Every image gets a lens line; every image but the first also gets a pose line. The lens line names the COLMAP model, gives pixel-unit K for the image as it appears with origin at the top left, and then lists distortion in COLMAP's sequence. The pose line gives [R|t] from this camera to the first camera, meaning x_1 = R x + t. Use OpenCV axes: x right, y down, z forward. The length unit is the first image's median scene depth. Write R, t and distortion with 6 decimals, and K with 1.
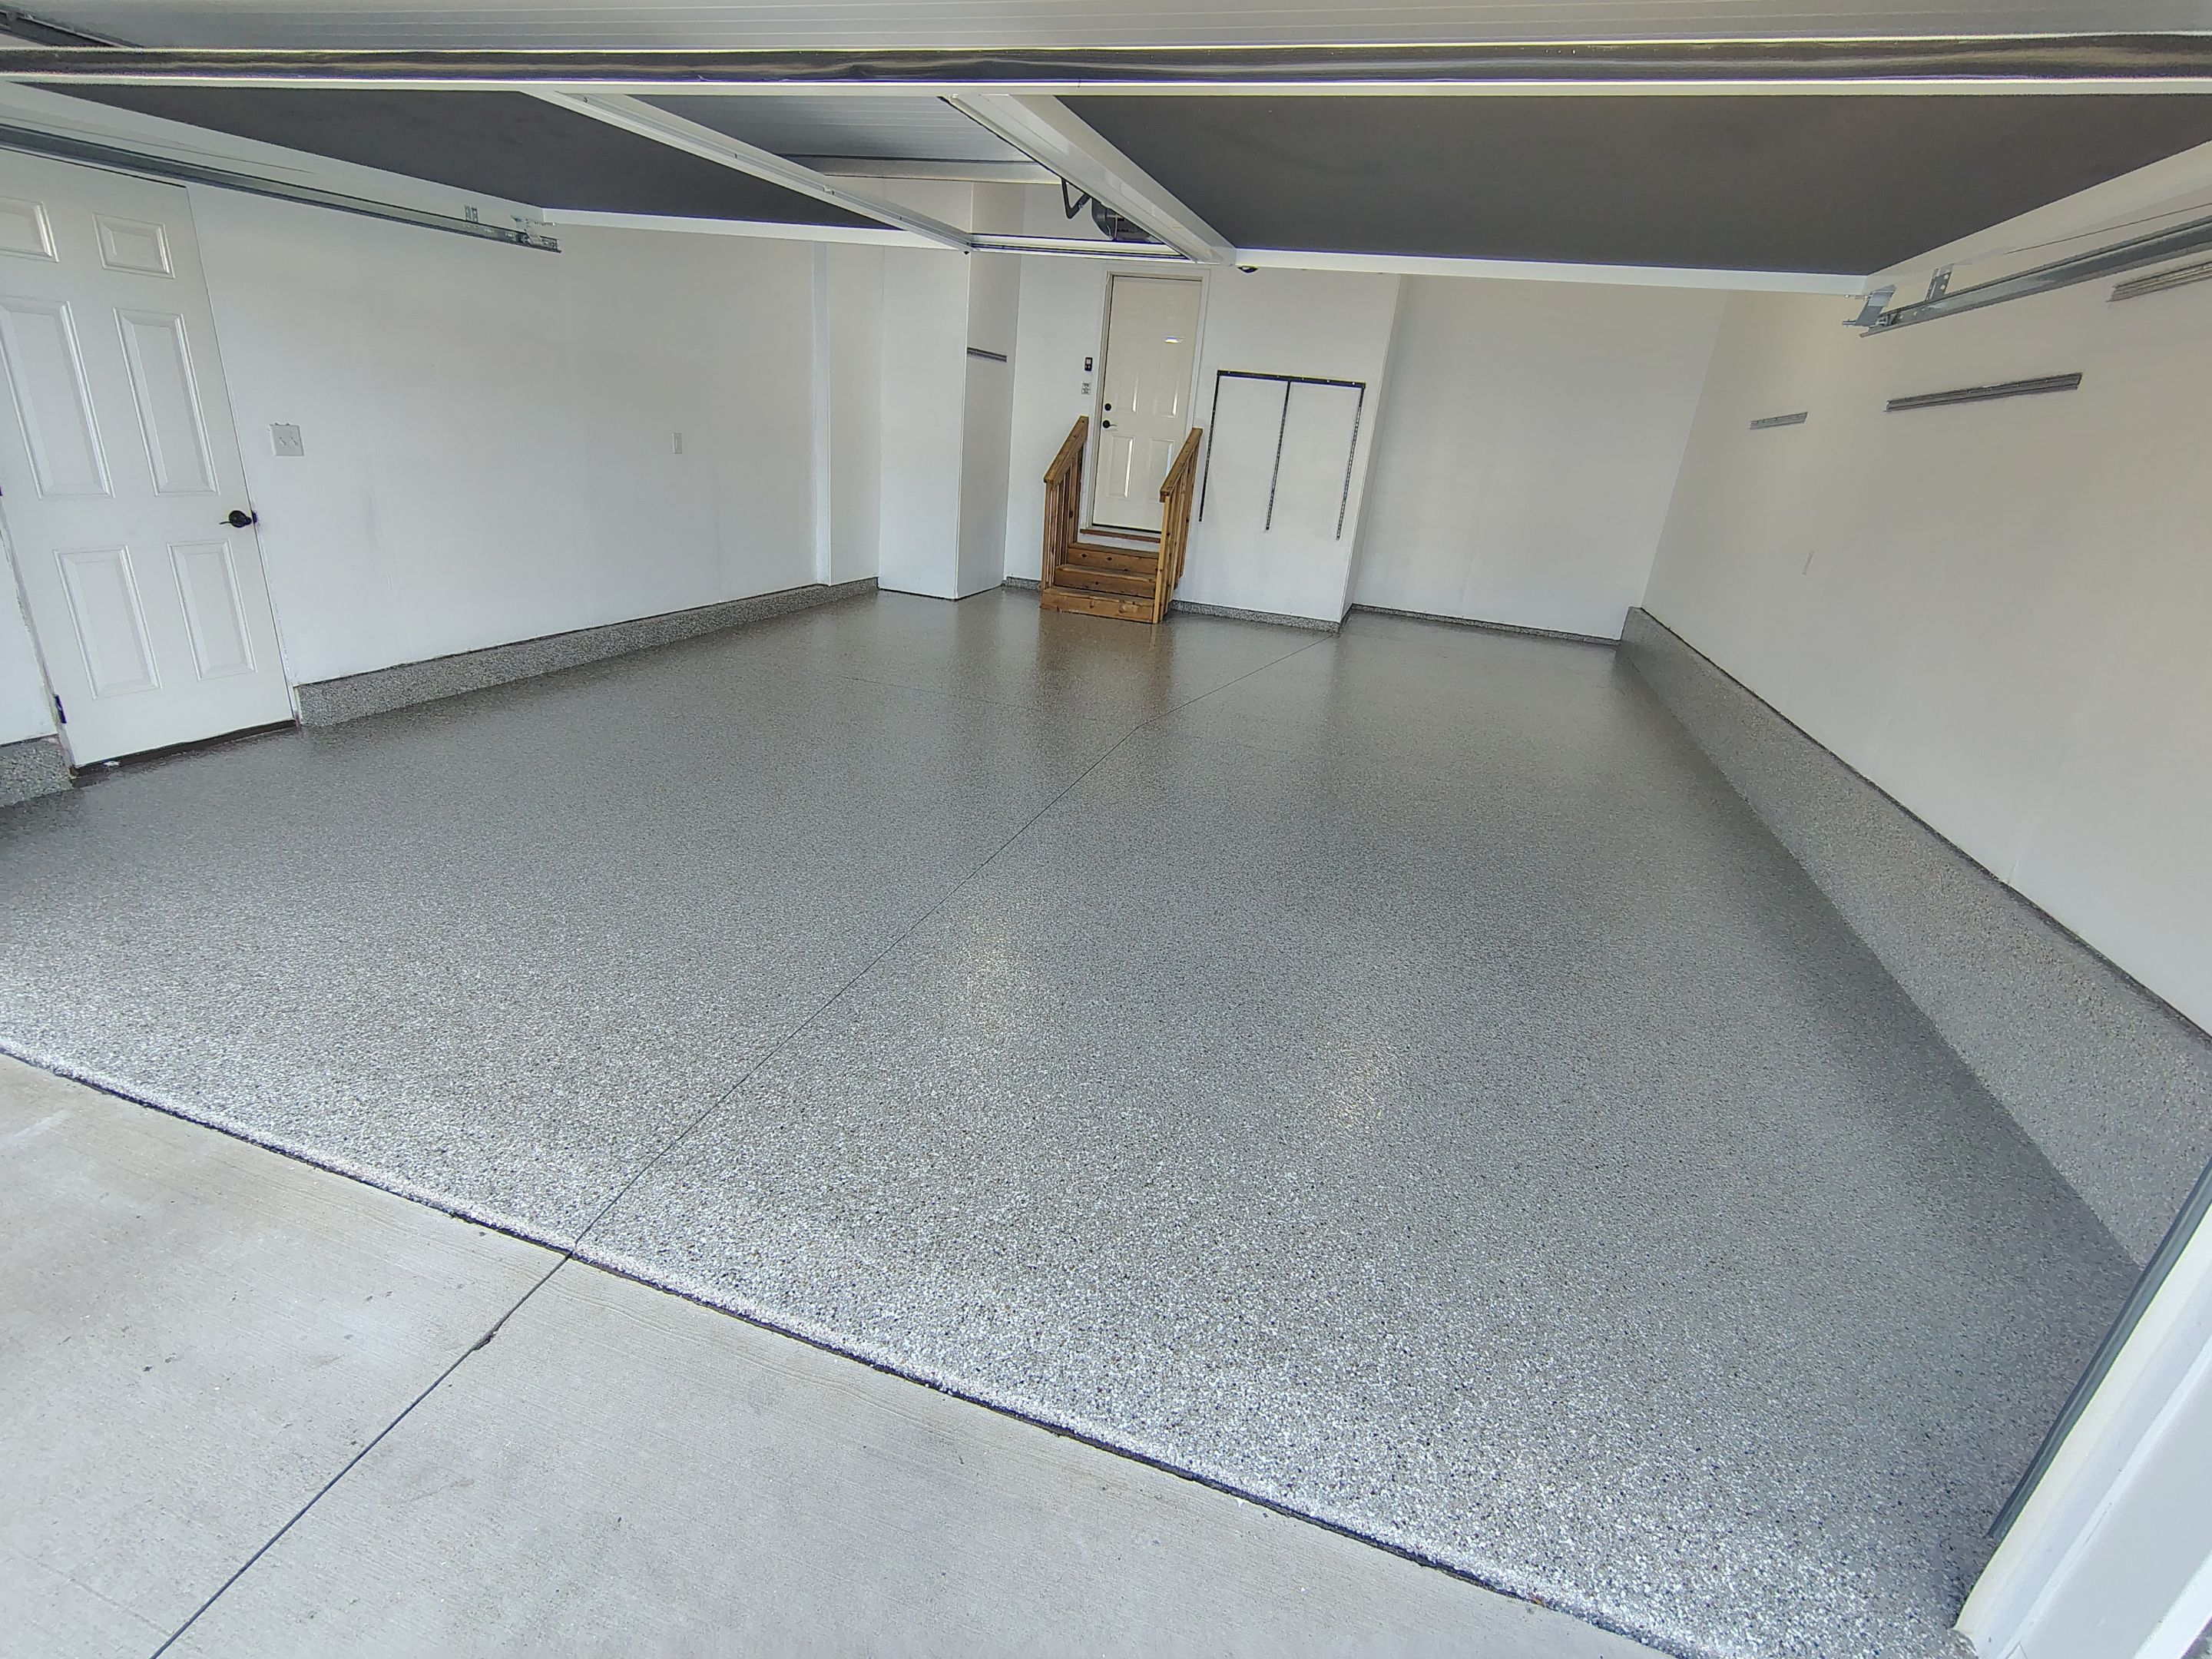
lens RADIAL K [[1036.3, 0, 1106.0], [0, 1036.3, 829.5], [0, 0, 1]] dist [-0.013875, 0.008607]
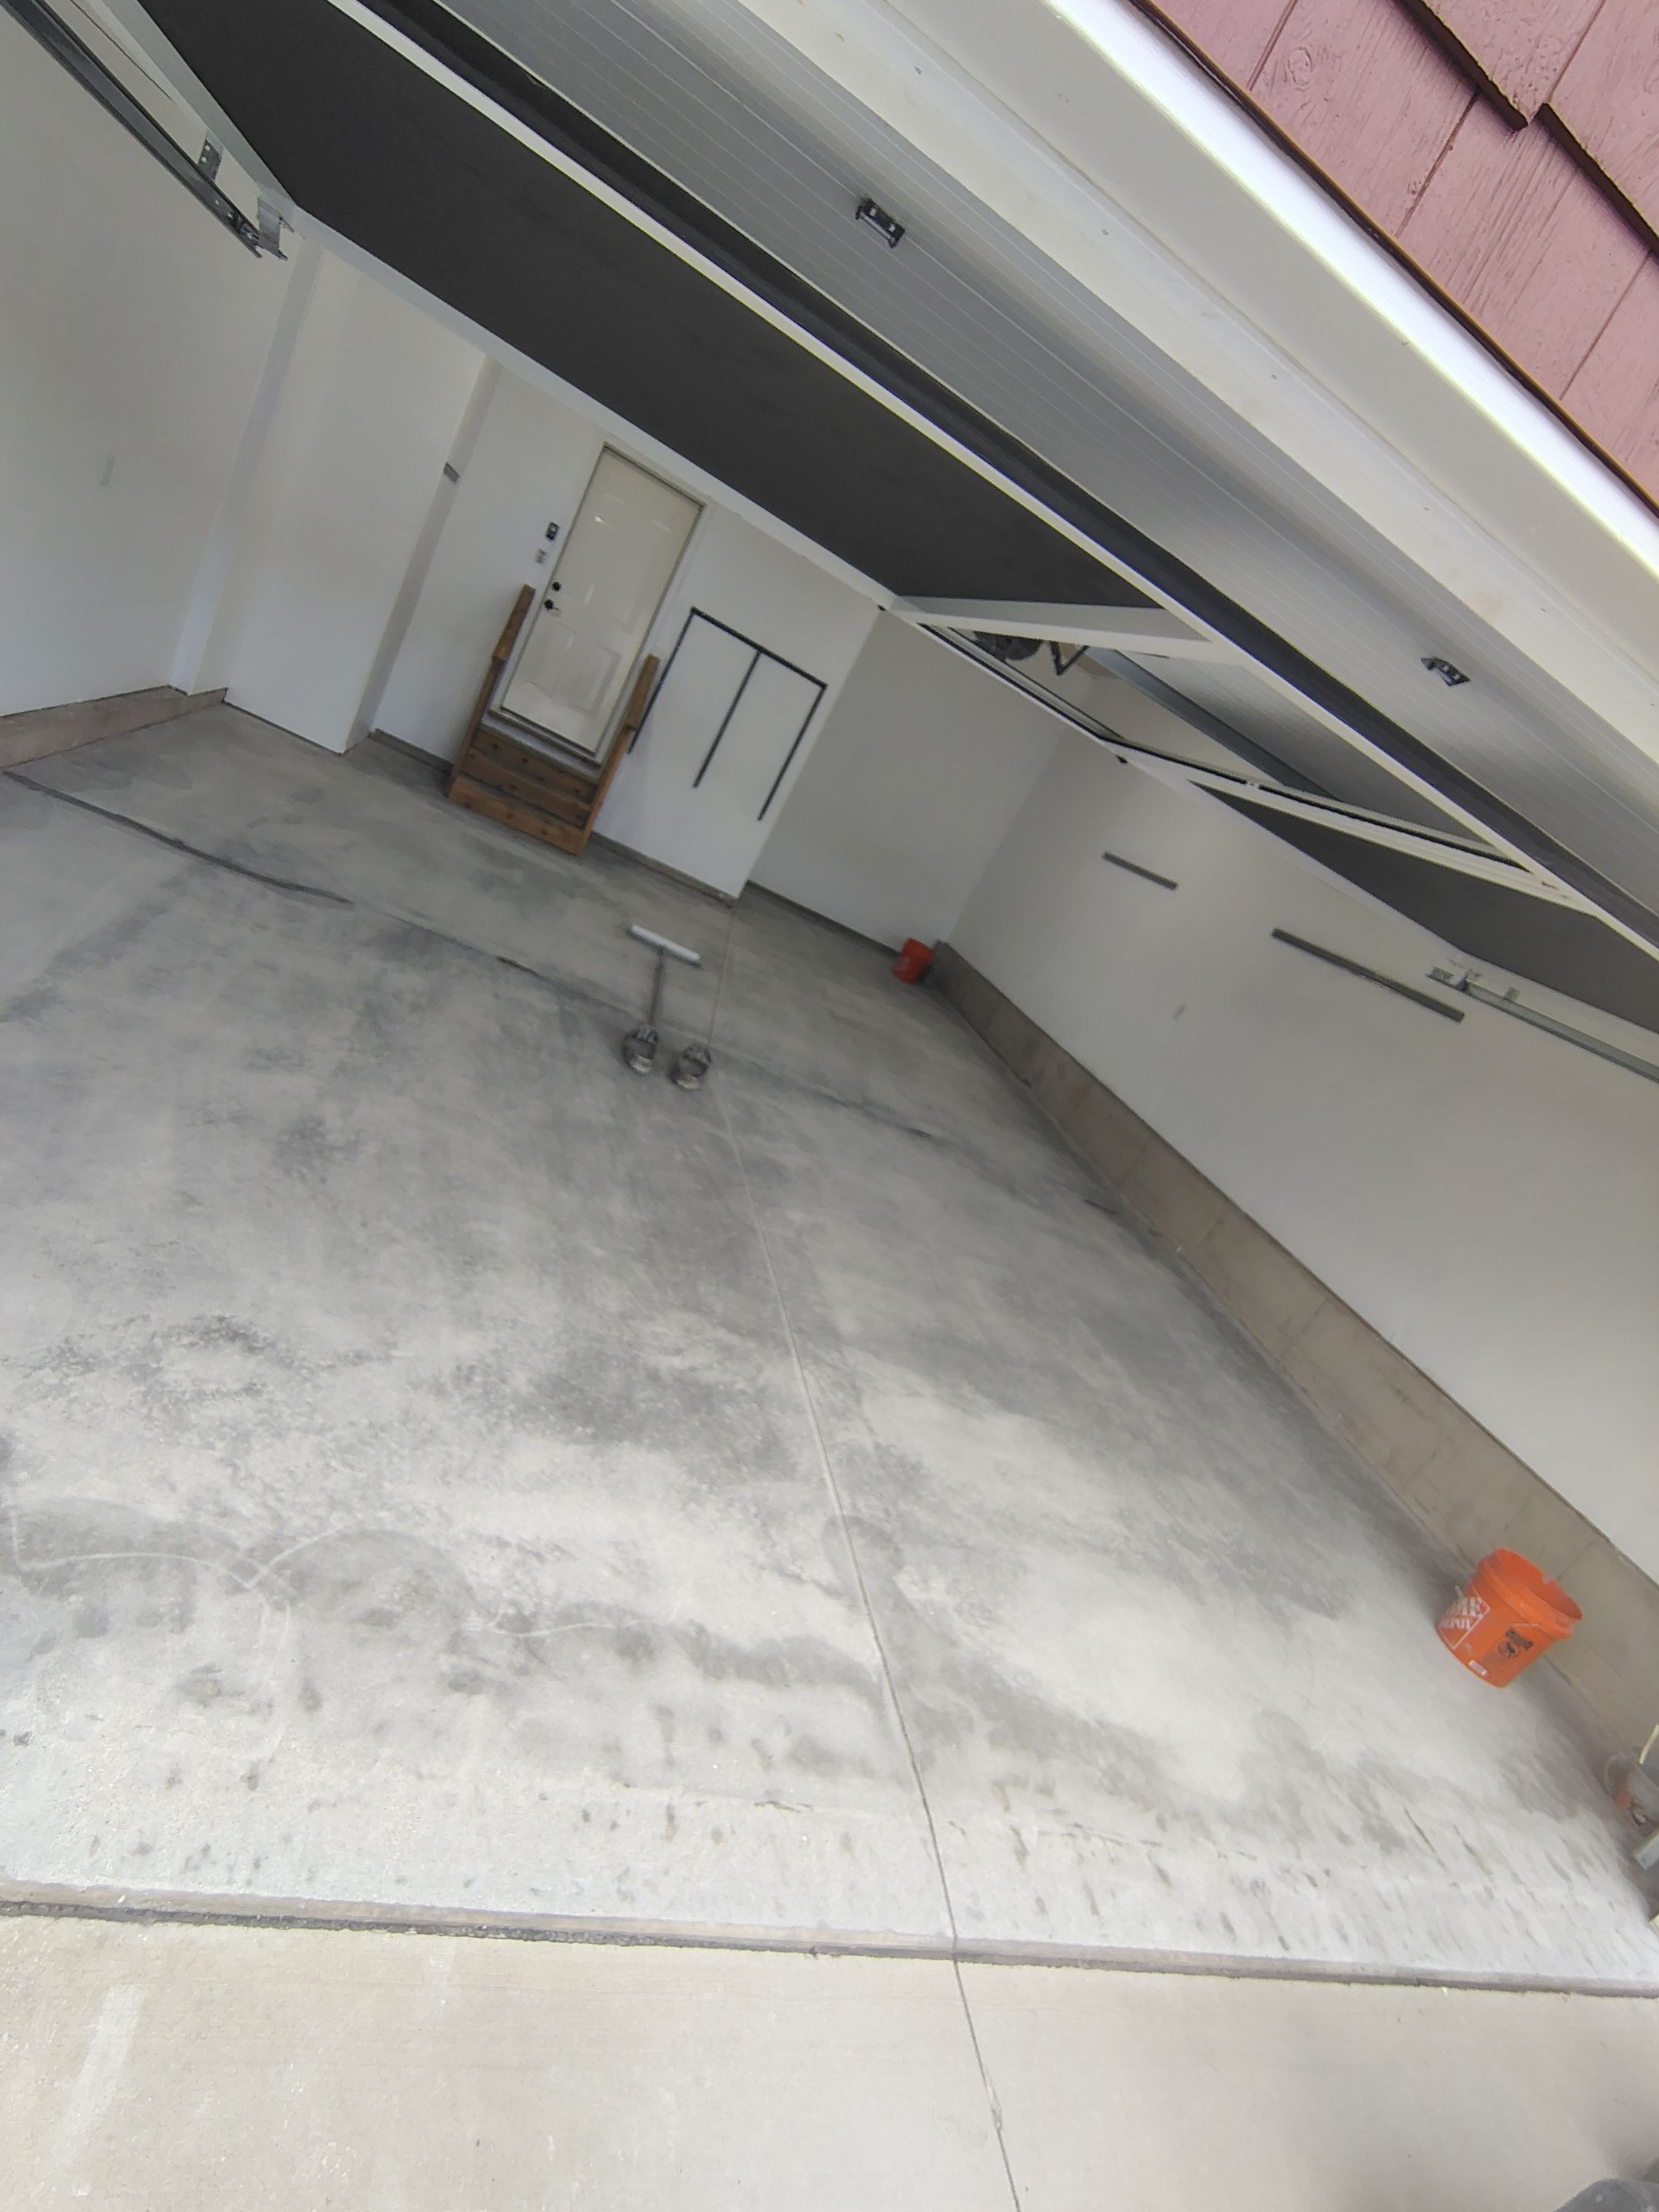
lens RADIAL K [[1043.5, 0, 819.3], [0, 1043.5, 1094.2], [0, 0, 1]] dist [-0.013462, 0.008329]
pose [[0.794596, 0.134061, 0.592153, -0.324992], [-0.200713, 0.978483, 0.047808, -0.088885], [-0.573002, -0.156841, 0.804406, 0.119569]]
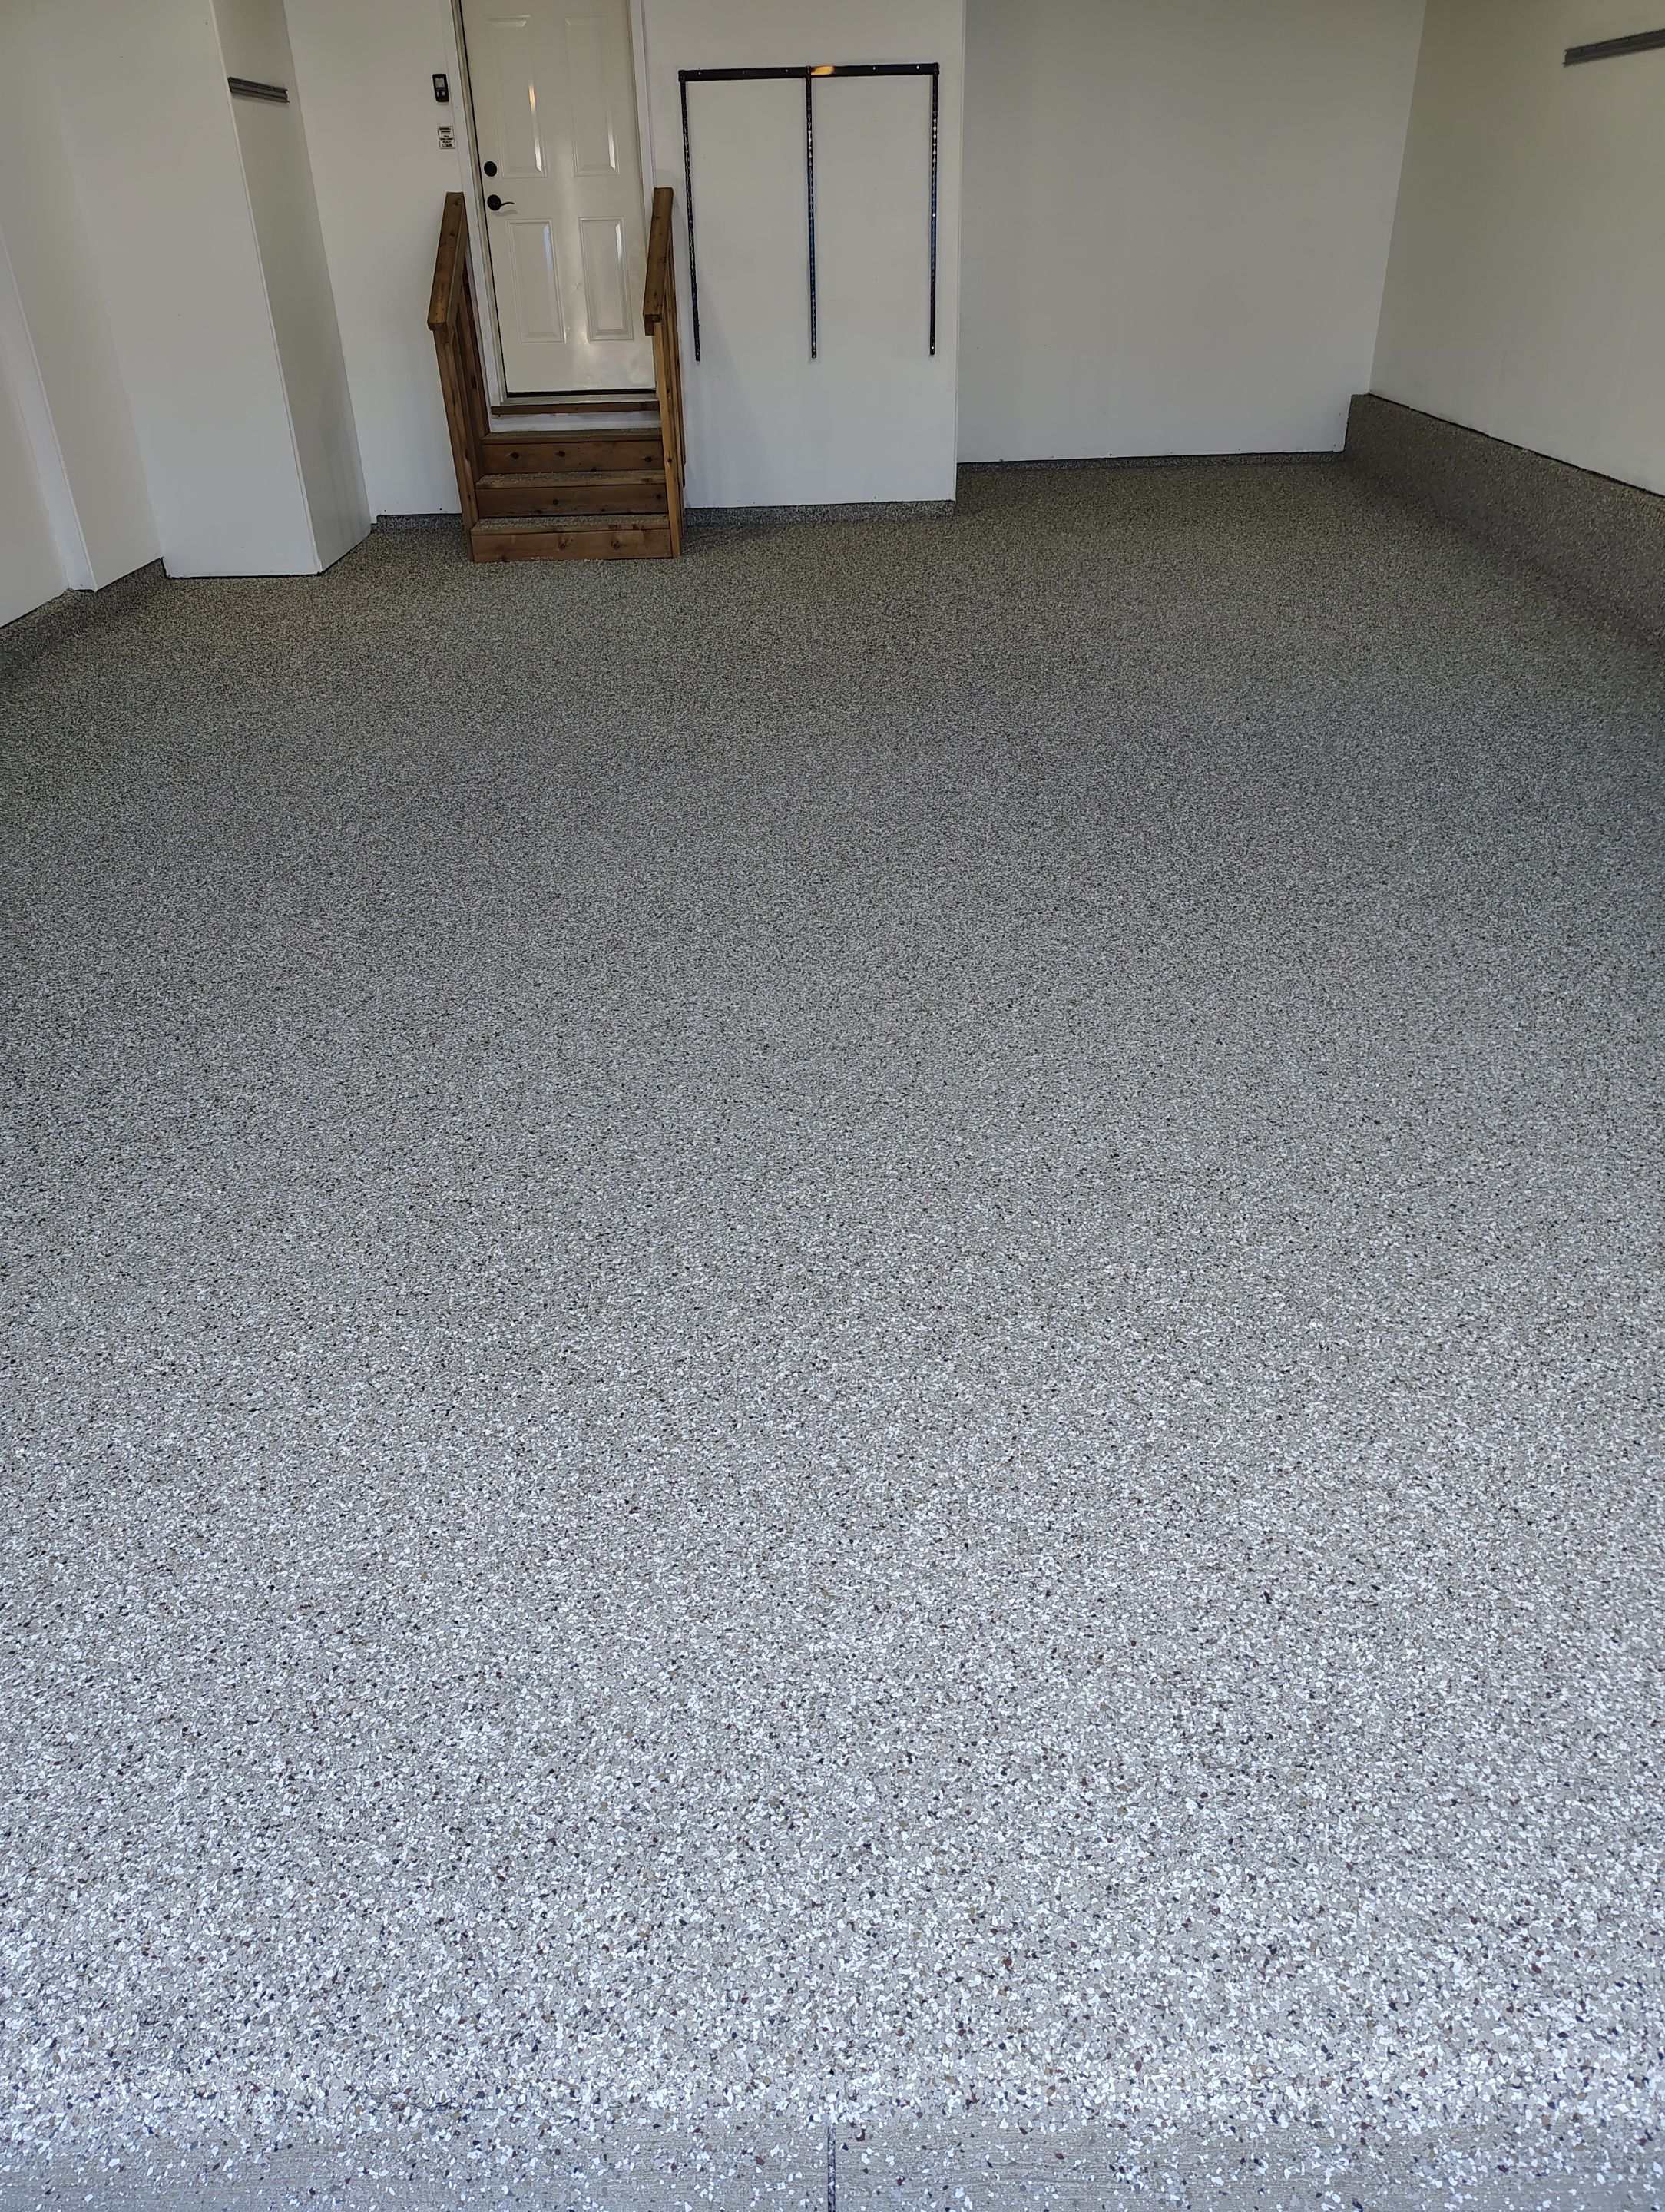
lens RADIAL K [[1516.4, 0, 822.4], [0, 1516.4, 1141.2], [0, 0, 1]] dist [0.012102, -0.007946]
pose [[0.946953, -0.255546, 0.194876, -0.141496], [0.214047, 0.953834, 0.210677, -0.047691], [-0.239717, -0.157788, 0.957935, 0.097330]]
